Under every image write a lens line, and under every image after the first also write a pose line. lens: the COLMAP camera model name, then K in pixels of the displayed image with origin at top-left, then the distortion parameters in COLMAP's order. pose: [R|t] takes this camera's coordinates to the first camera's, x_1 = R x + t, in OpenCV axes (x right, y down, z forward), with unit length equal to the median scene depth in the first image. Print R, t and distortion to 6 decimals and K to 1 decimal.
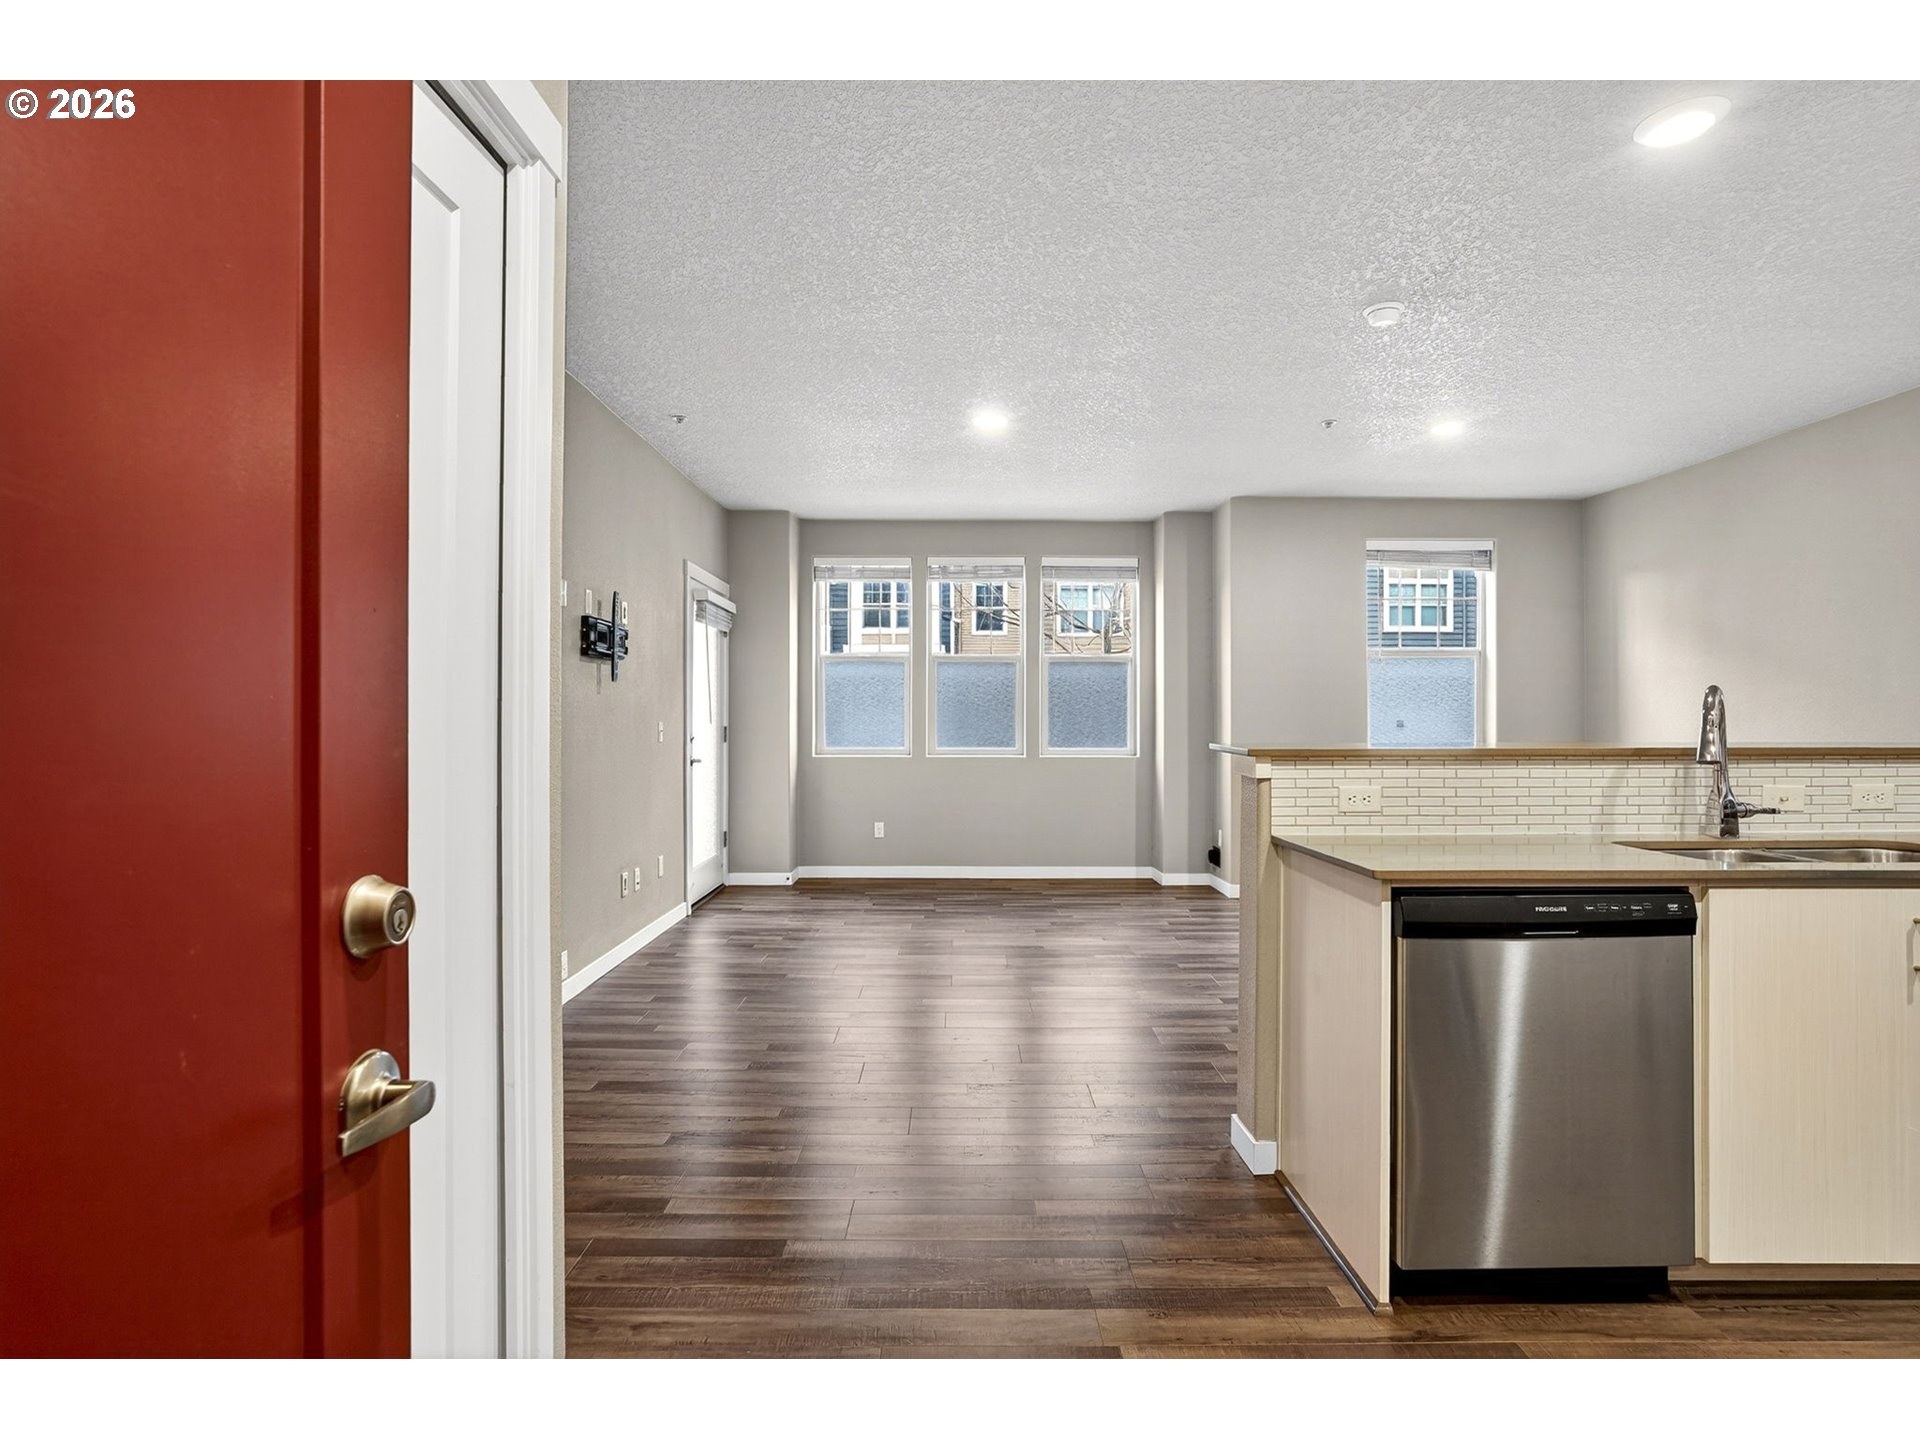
lens RADIAL K [[962.7, 0, 961.4], [0, 962.7, 715.5], [0, 0, 1]] dist [-0.044737, 0.011588]
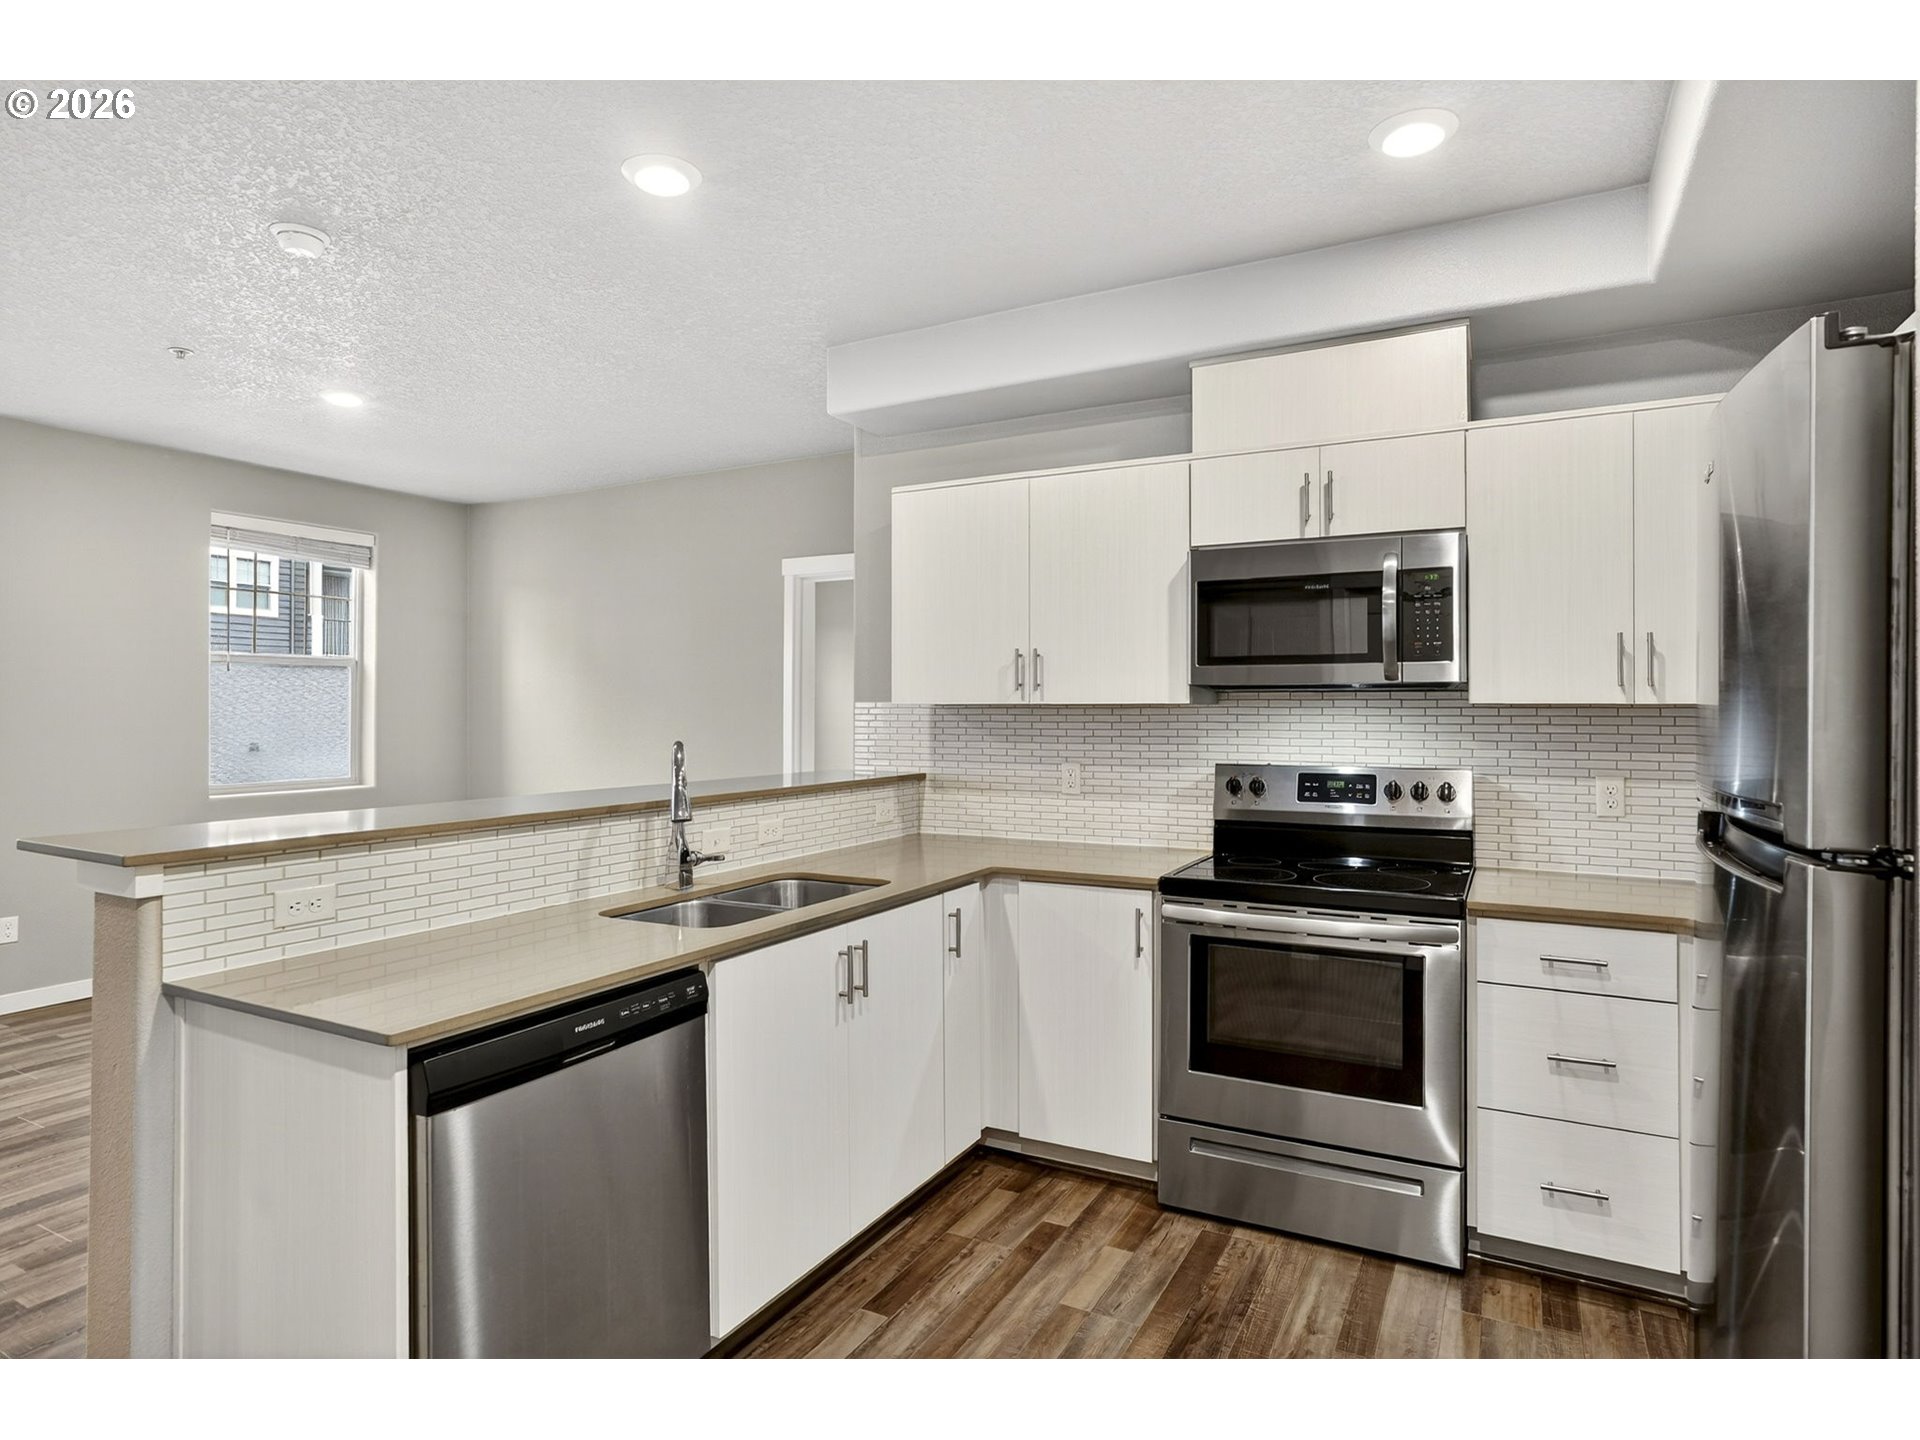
lens RADIAL K [[1033.9, 0, 957.7], [0, 1033.9, 707.8], [0, 0, 1]] dist [-0.002149, 0.004171]
pose [[0.485354, 0.006892, 0.874290, -0.011338], [-0.004241, 0.999976, -0.005529, -0.021631], [-0.874307, -0.001024, 0.485372, 0.064298]]
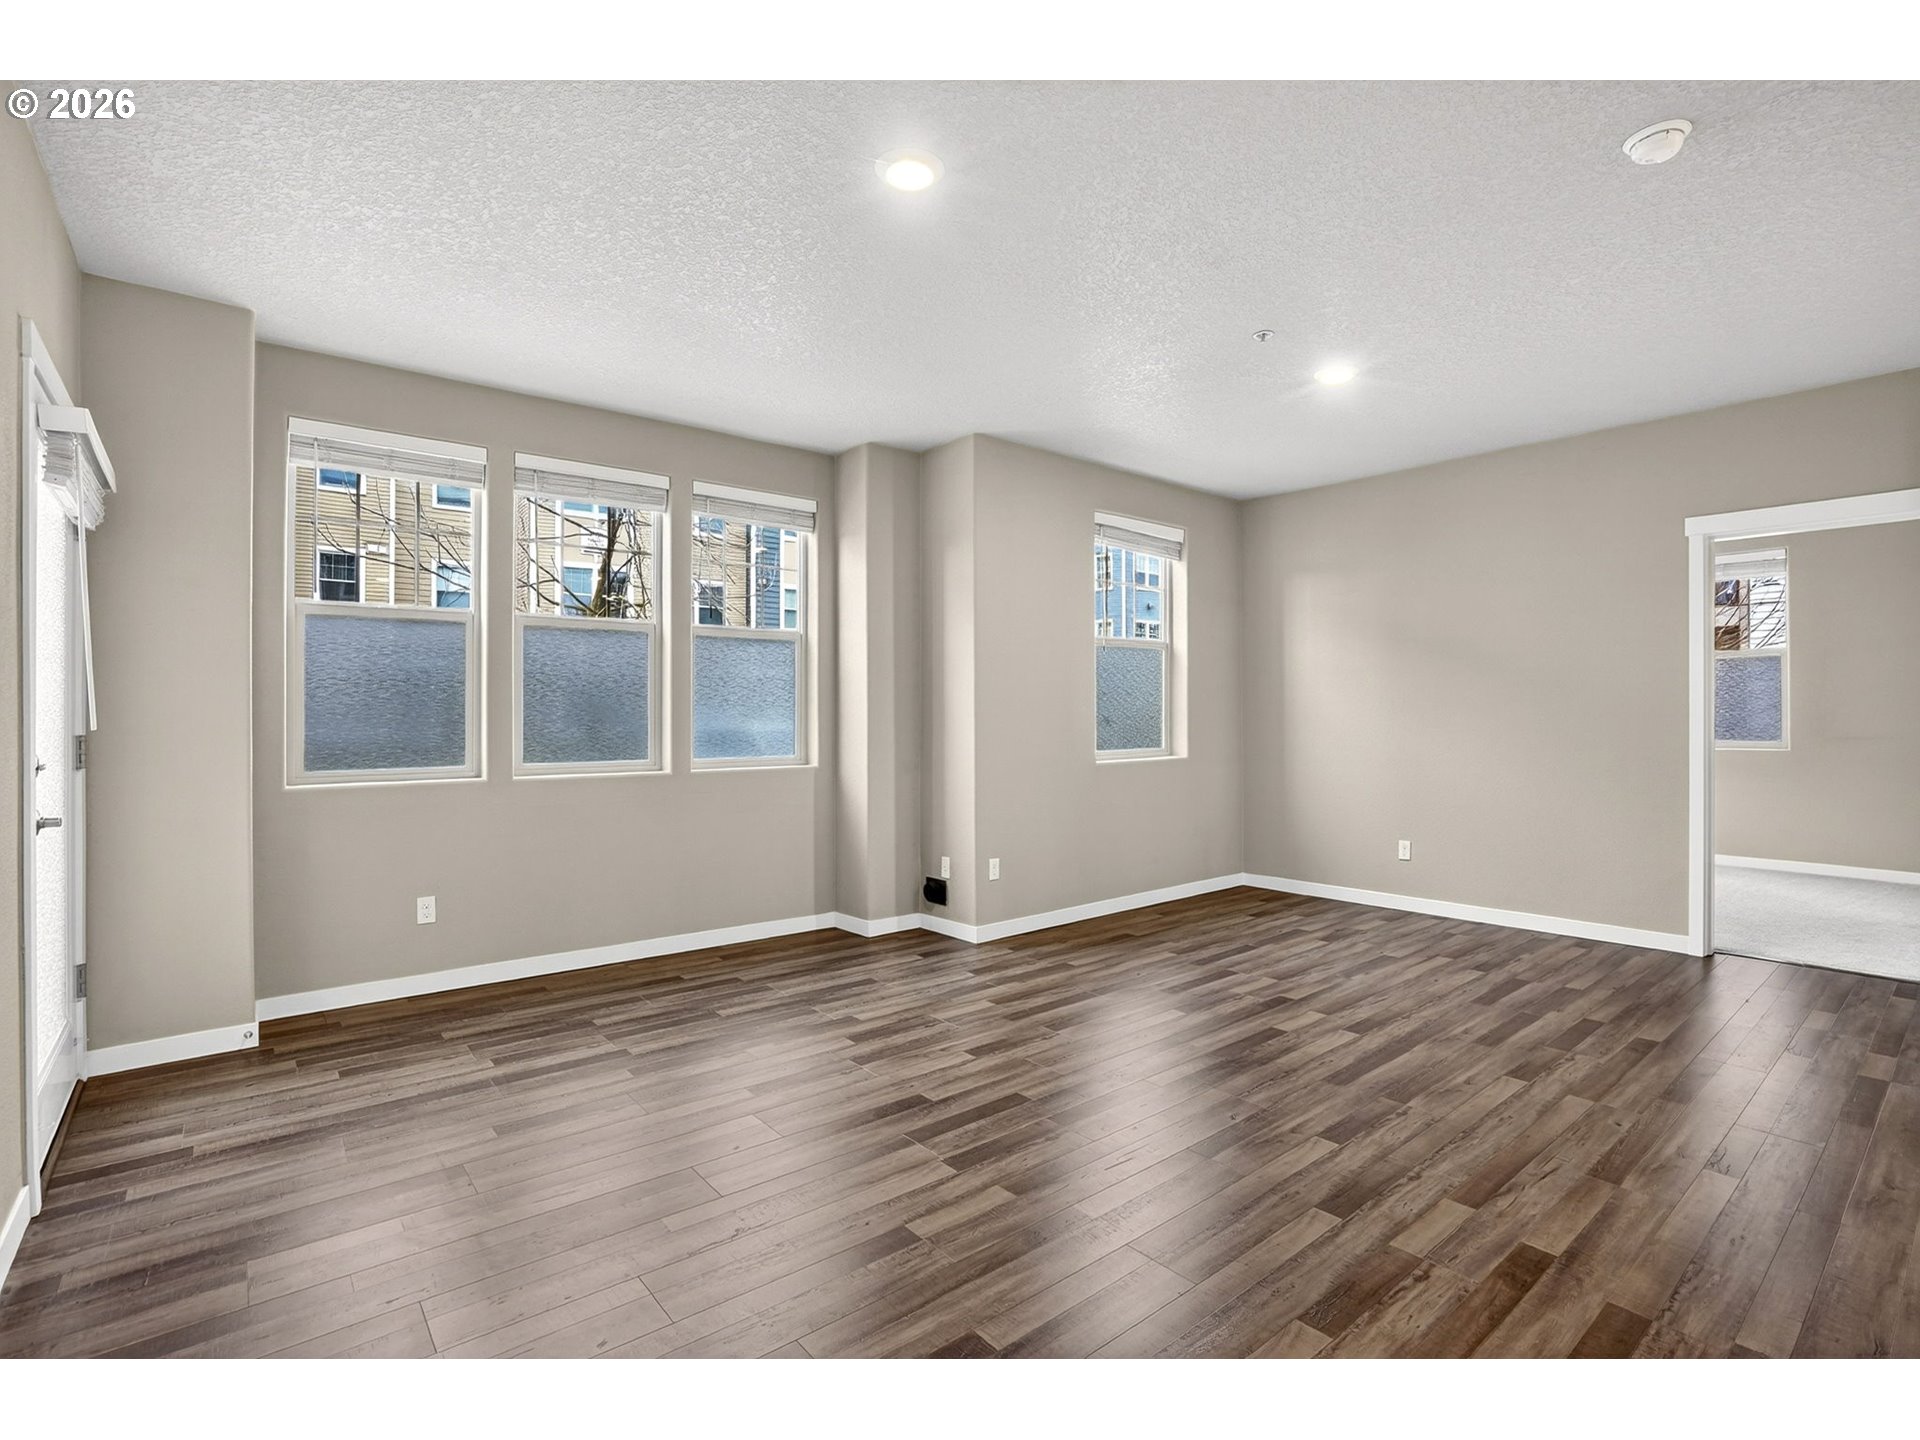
lens RADIAL K [[912.0, 0, 975.7], [0, 912.0, 717.5], [0, 0, 1]] dist [-0.044659, 0.009096]
pose [[0.766220, -0.004203, 0.642564, -0.201951], [0.002011, 0.999989, 0.004143, 0.001590], [-0.642575, -0.001882, 0.766221, 0.432605]]
